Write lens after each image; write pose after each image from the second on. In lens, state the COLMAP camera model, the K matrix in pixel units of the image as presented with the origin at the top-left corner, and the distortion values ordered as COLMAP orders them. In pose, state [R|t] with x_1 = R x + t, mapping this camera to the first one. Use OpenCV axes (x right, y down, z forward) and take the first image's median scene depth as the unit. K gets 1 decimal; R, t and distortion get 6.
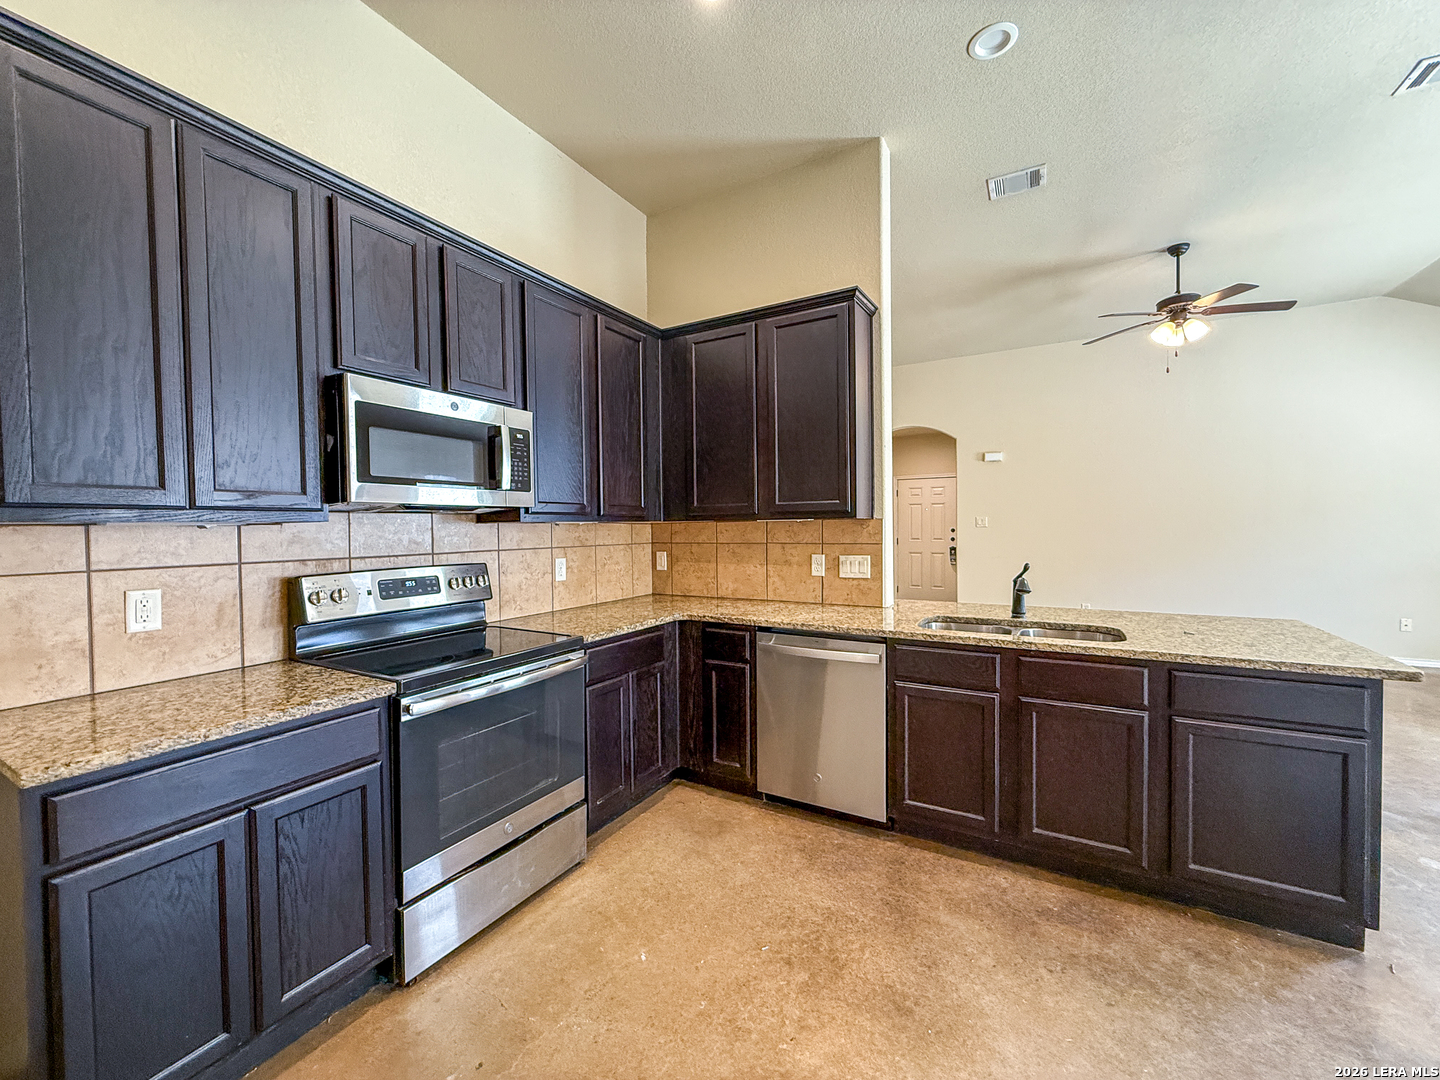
lens RADIAL K [[578.3, 0, 716.9], [0, 578.3, 537.8], [0, 0, 1]] dist [-0.000994, -0.000195]
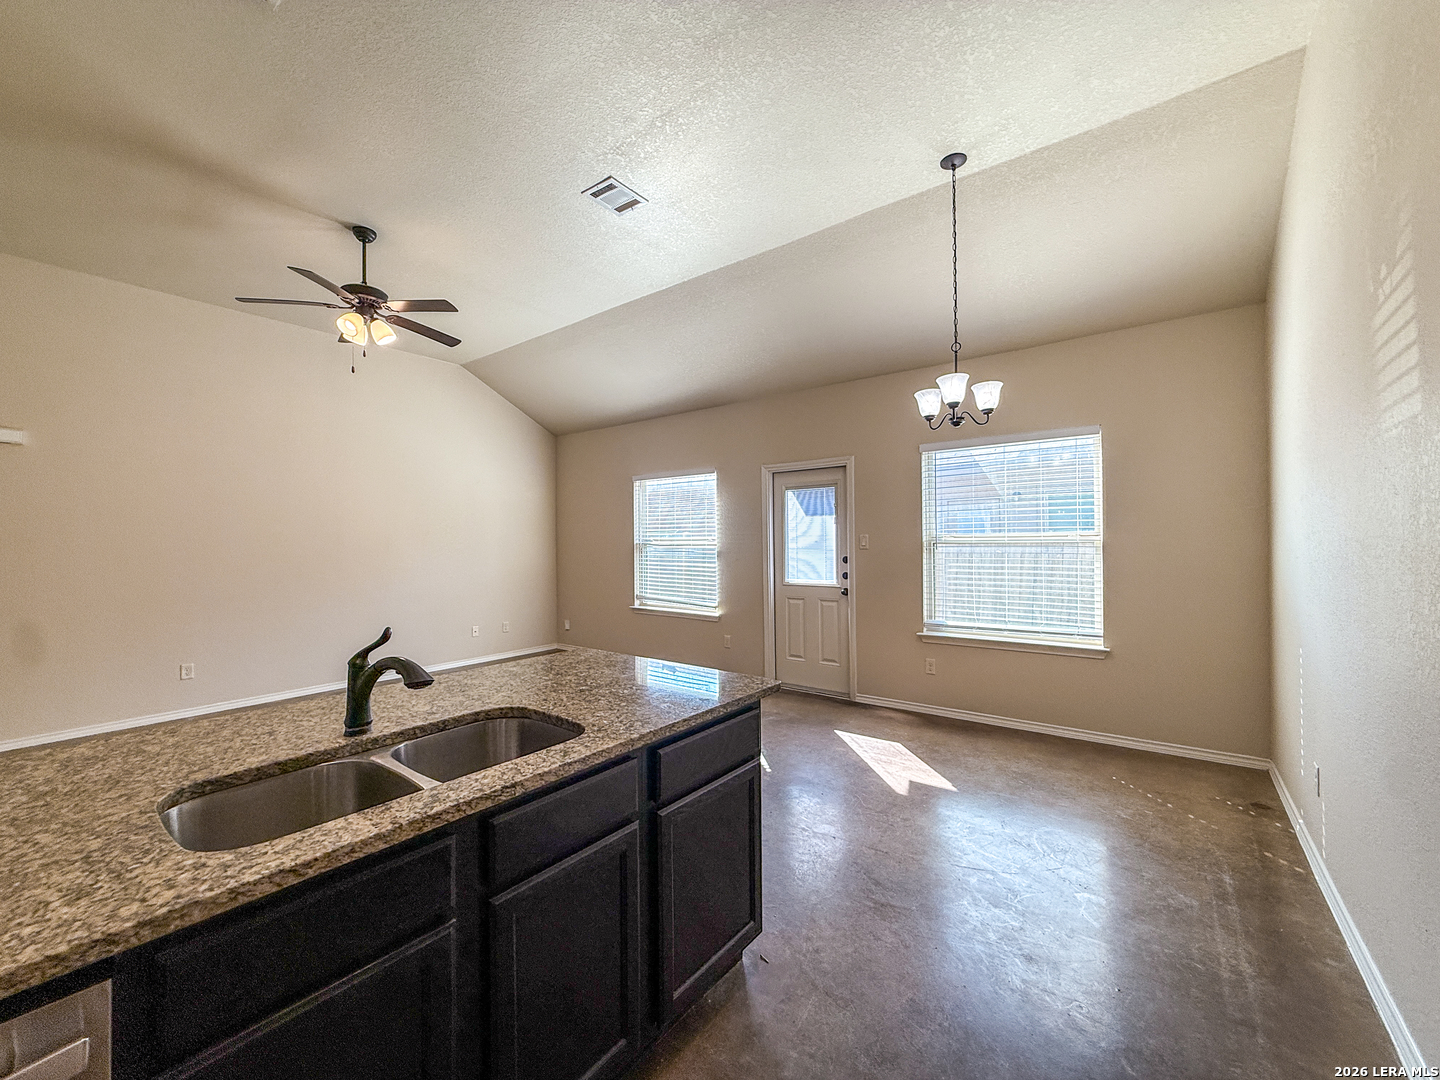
lens RADIAL K [[578.3, 0, 716.9], [0, 578.3, 537.8], [0, 0, 1]] dist [-0.000994, -0.000195]
pose [[0.135812, 0.018347, 0.990565, 0.032679], [0.027716, 0.999367, -0.022310, -0.016717], [-0.990347, 0.030484, 0.135217, 0.514389]]
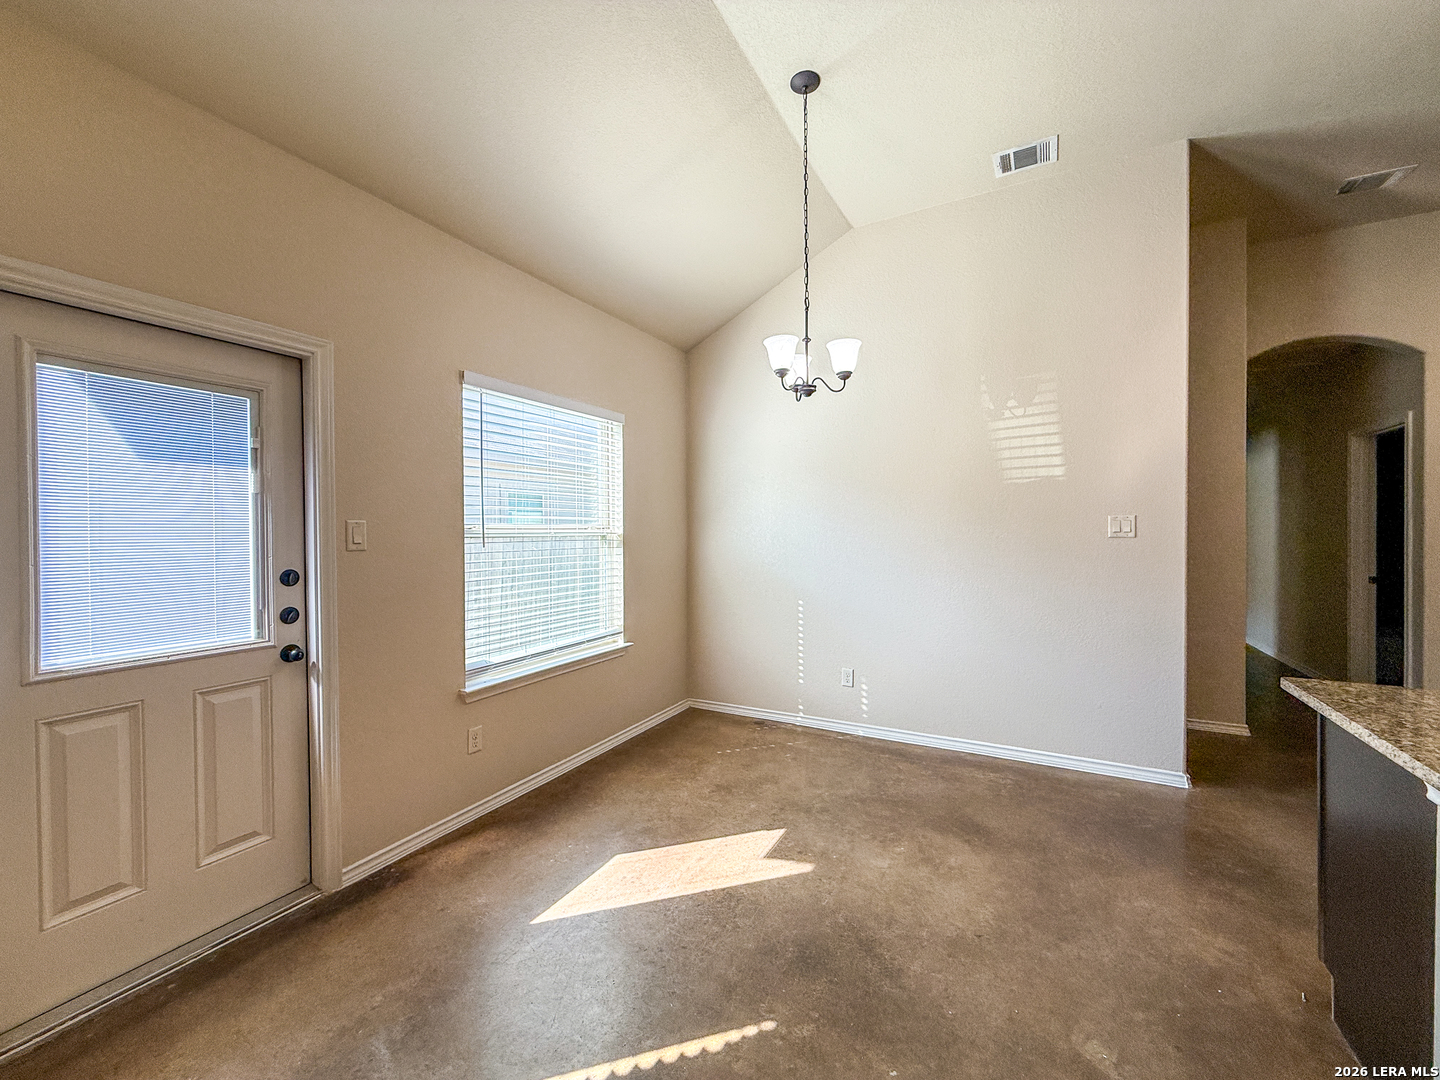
lens RADIAL K [[578.3, 0, 716.9], [0, 578.3, 537.8], [0, 0, 1]] dist [-0.000994, -0.000195]
pose [[-0.999580, 0.021045, -0.019902, 1.212911], [0.020453, 0.999355, 0.029502, -0.038905], [0.020510, 0.029083, -0.999367, 1.082736]]
